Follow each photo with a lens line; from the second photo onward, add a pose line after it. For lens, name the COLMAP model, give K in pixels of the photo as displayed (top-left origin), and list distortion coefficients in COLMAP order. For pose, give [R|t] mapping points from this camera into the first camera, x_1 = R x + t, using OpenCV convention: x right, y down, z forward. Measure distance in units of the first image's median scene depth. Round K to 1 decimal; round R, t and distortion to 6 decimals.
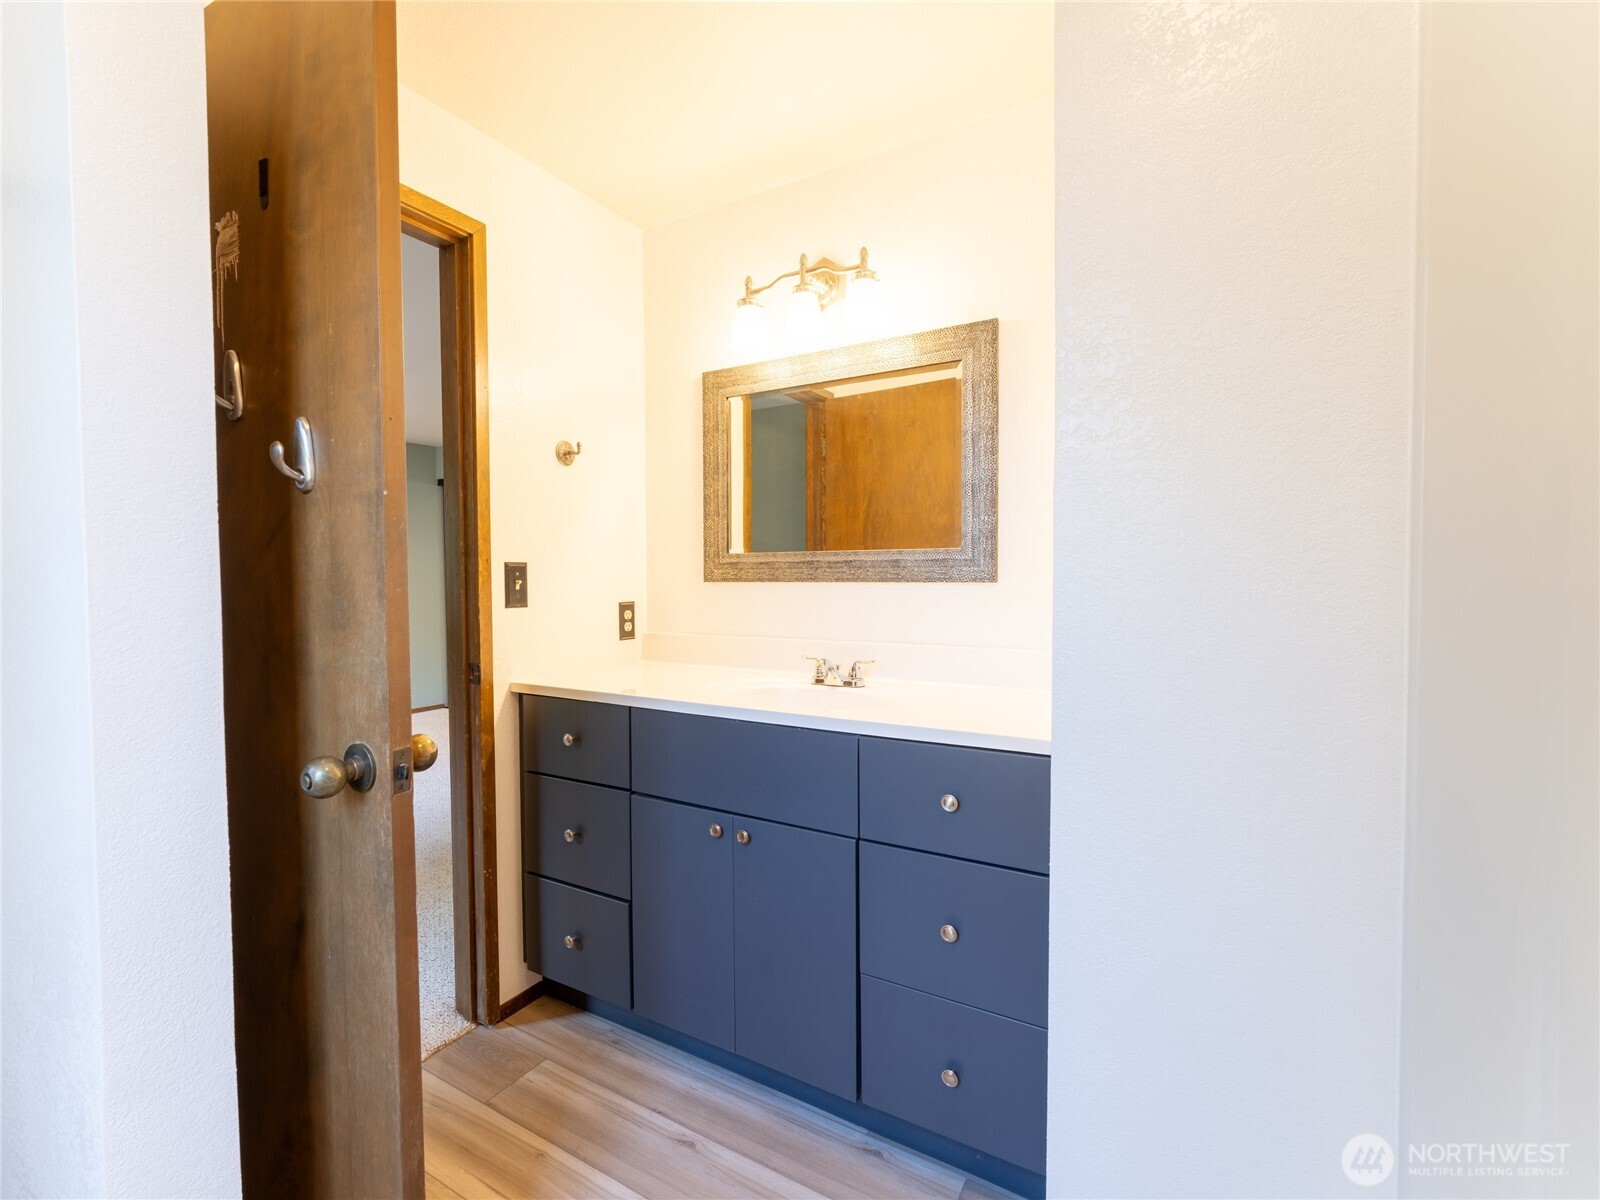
lens RADIAL K [[725.5, 0, 826.5], [0, 725.5, 598.2], [0, 0, 1]] dist [-0.000682, -0.000636]
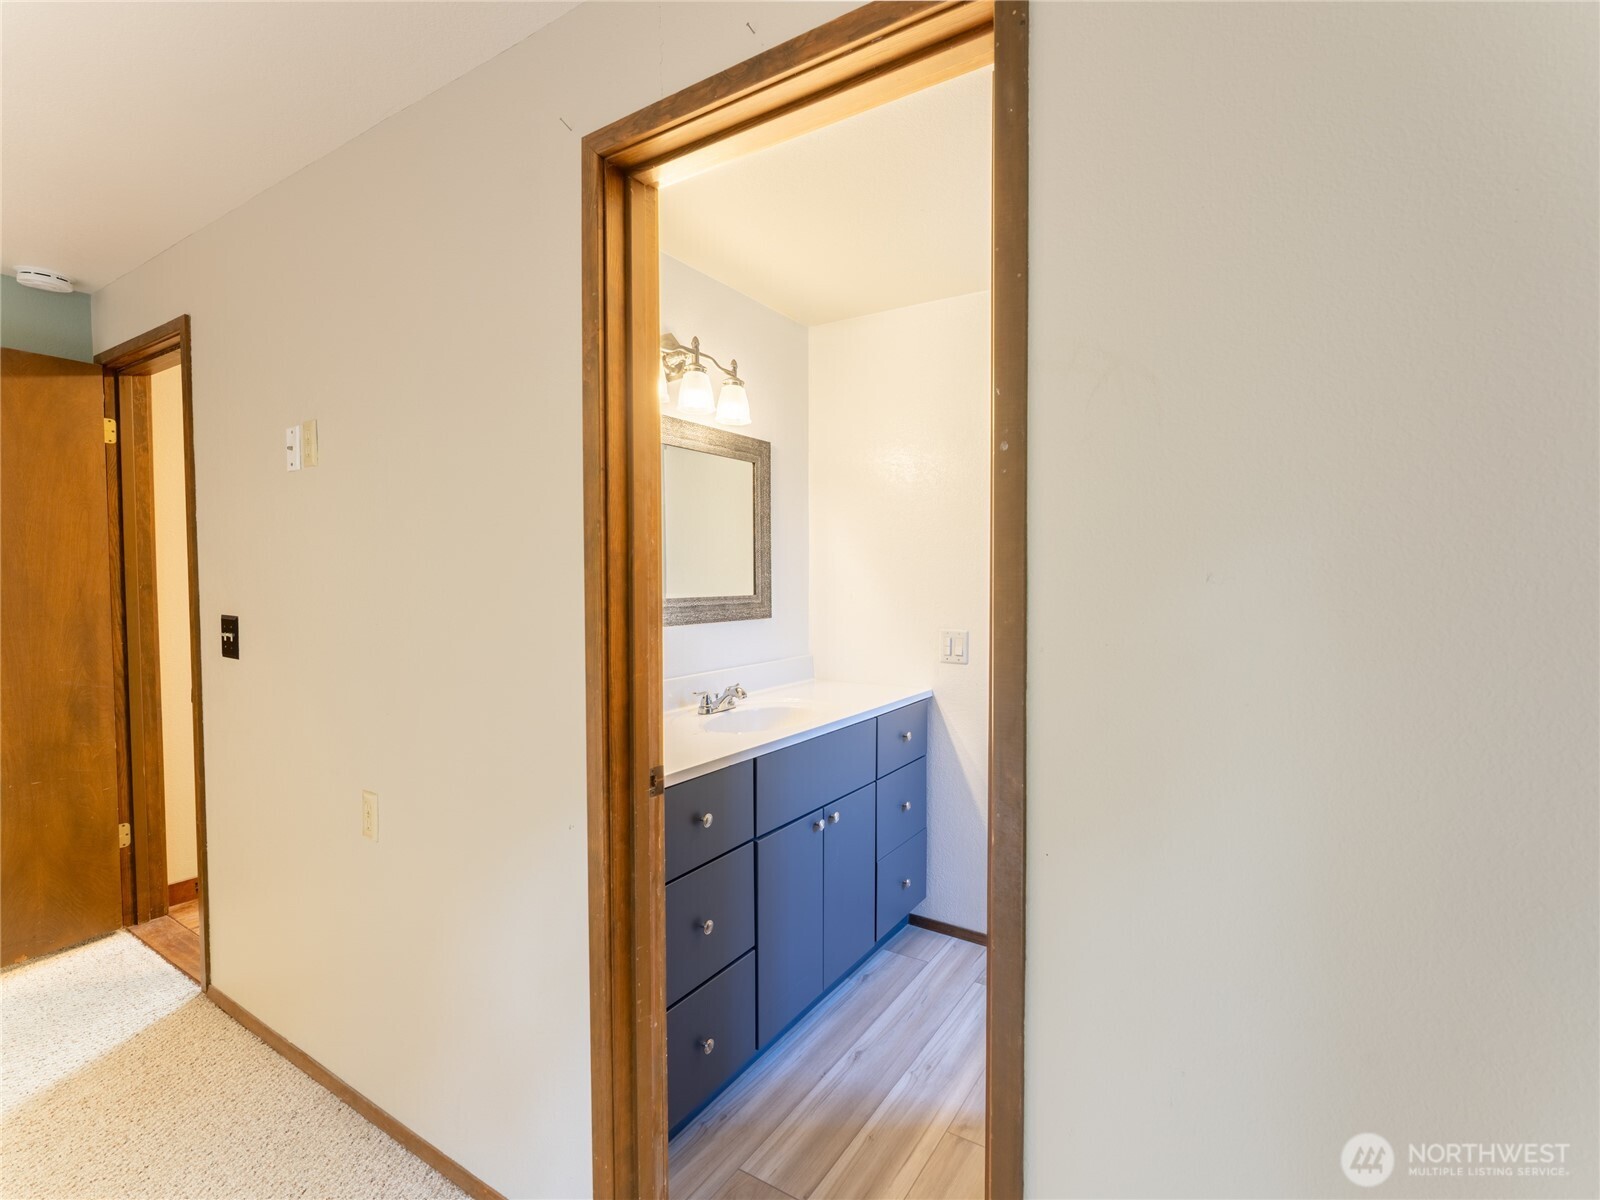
lens RADIAL K [[725.5, 0, 826.5], [0, 725.5, 598.2], [0, 0, 1]] dist [-0.000682, -0.000636]
pose [[0.038453, -0.028102, 0.998865, -1.299172], [0.028212, 0.999237, 0.027027, -0.103477], [-0.998862, 0.027141, 0.039216, 0.854082]]
